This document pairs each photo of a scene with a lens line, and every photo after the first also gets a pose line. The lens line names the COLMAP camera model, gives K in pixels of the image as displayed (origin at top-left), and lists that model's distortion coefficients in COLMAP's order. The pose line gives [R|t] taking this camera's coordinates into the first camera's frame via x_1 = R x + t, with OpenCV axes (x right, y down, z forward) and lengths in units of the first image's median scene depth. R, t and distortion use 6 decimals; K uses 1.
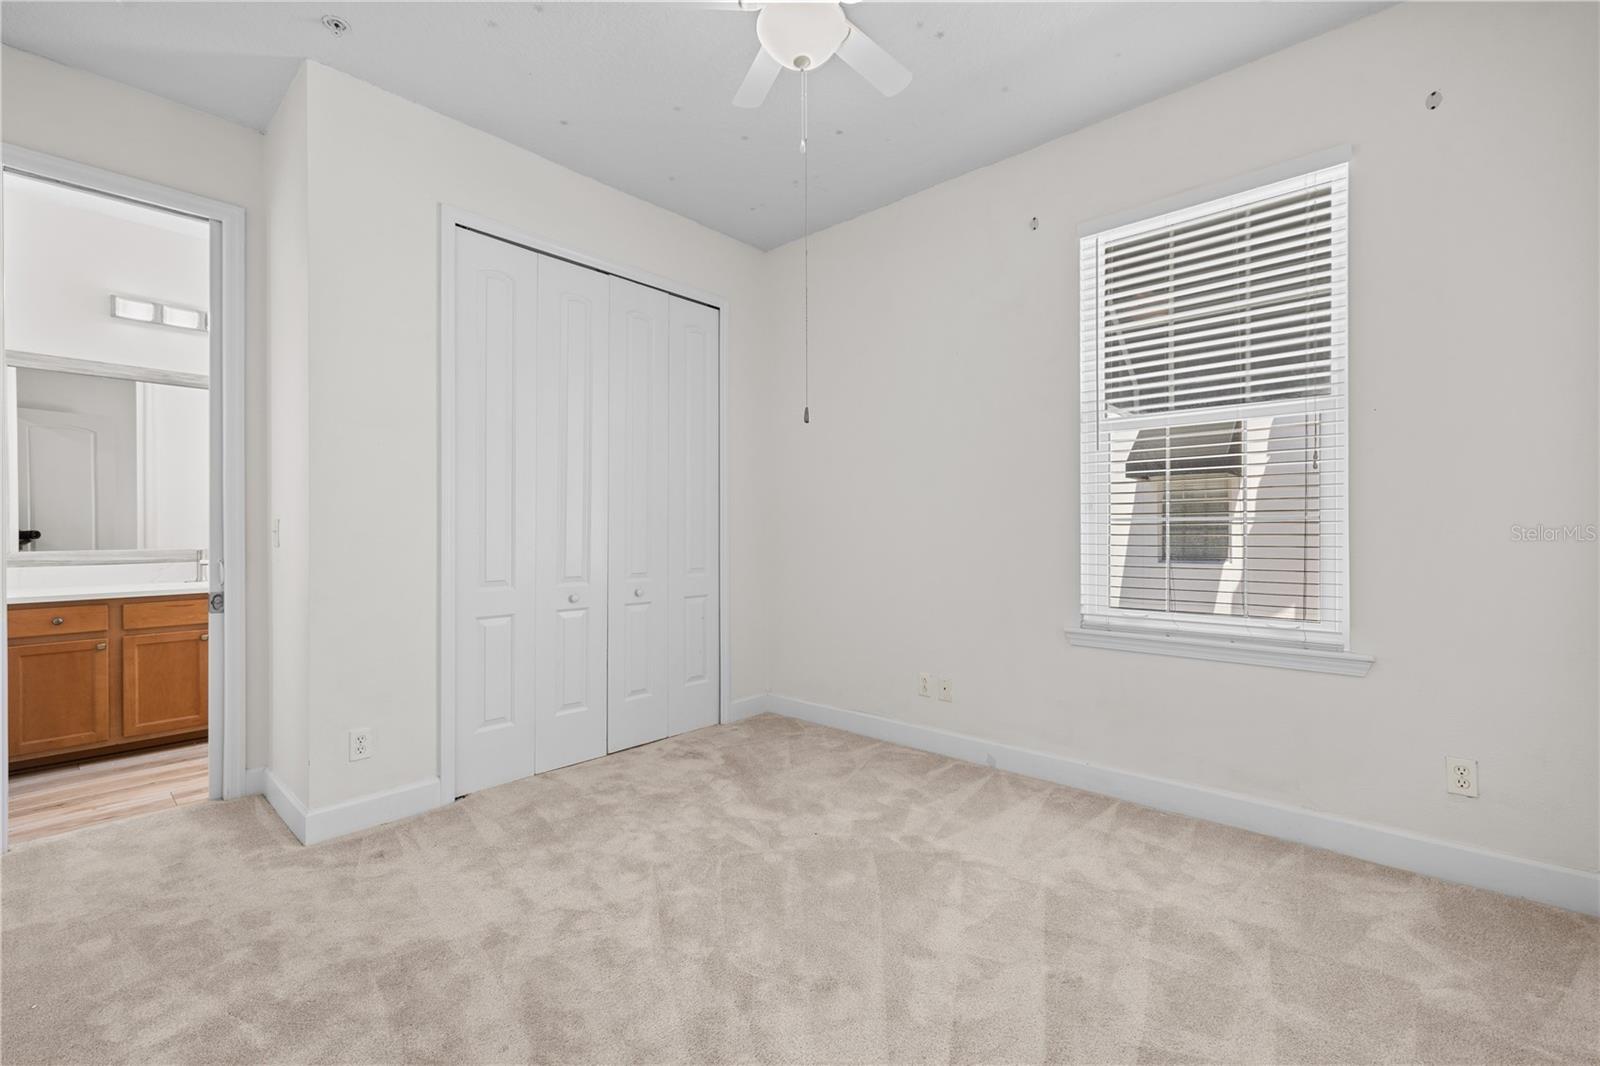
lens RADIAL K [[692.7, 0, 797.1], [0, 692.7, 529.7], [0, 0, 1]] dist [0.005099, 0.000095]
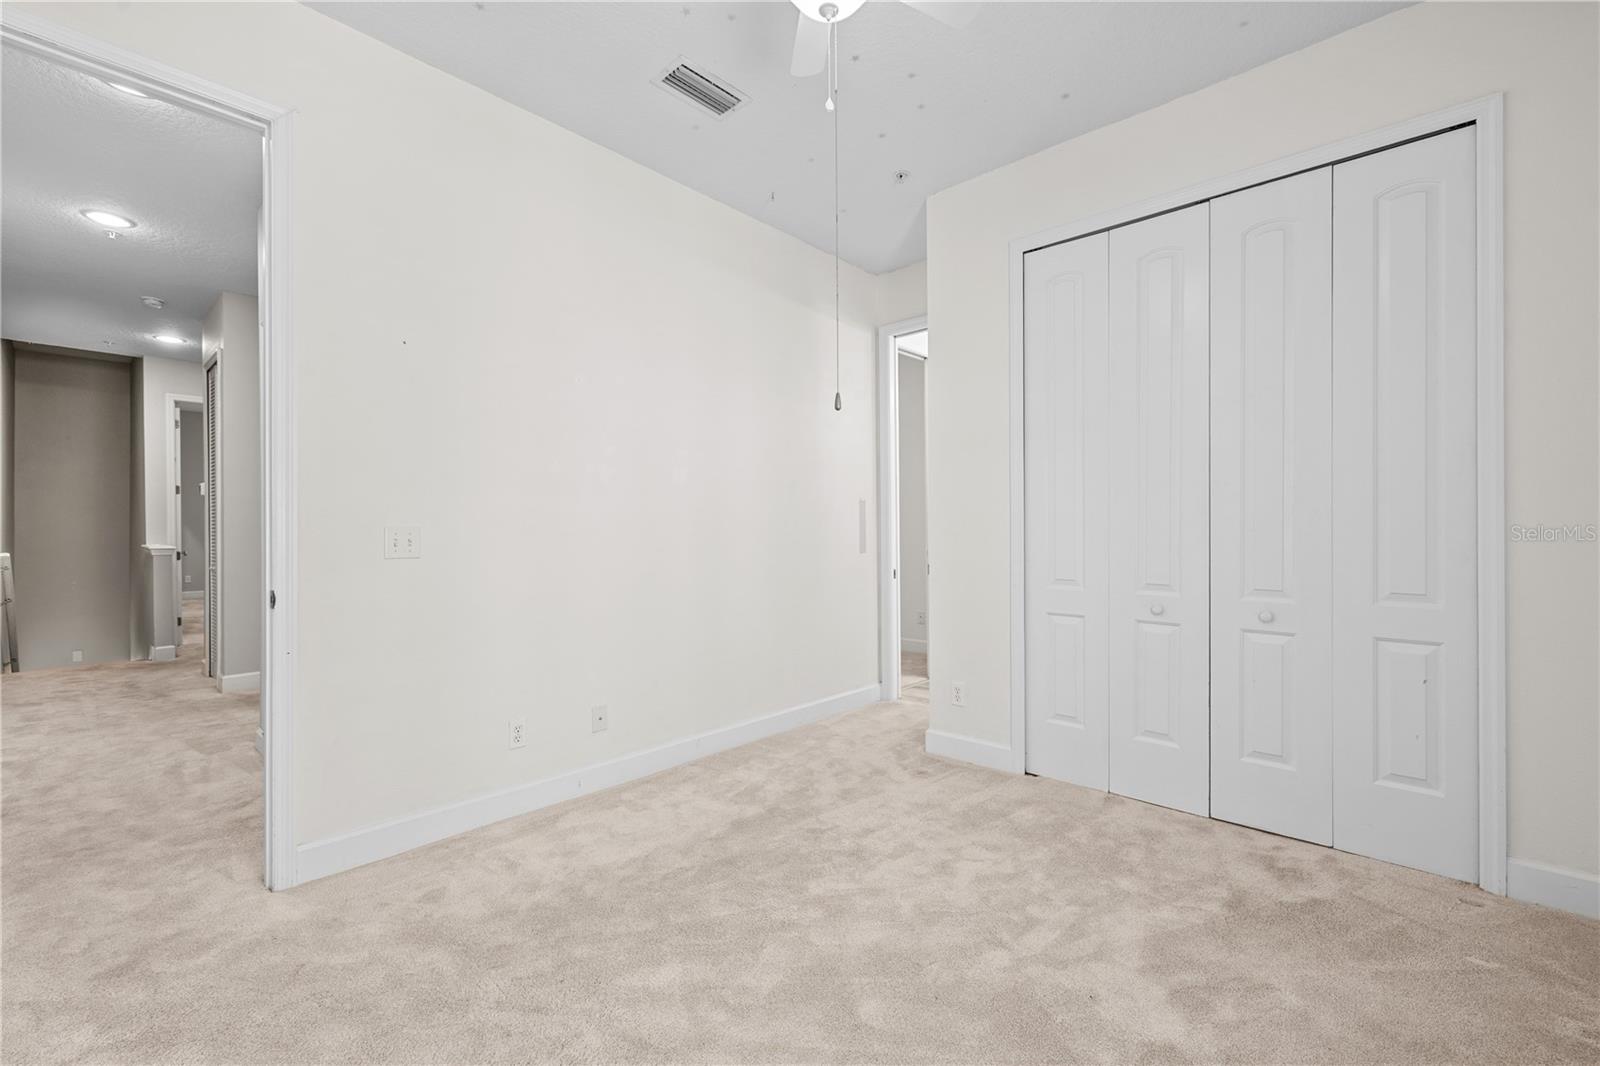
lens RADIAL K [[692.7, 0, 797.1], [0, 692.7, 529.7], [0, 0, 1]] dist [0.005099, 0.000095]
pose [[-0.023507, 0.002492, -0.999721, 0.639169], [0.003428, 0.999991, 0.002413, -0.003931], [0.999718, -0.003370, -0.023516, 0.685185]]
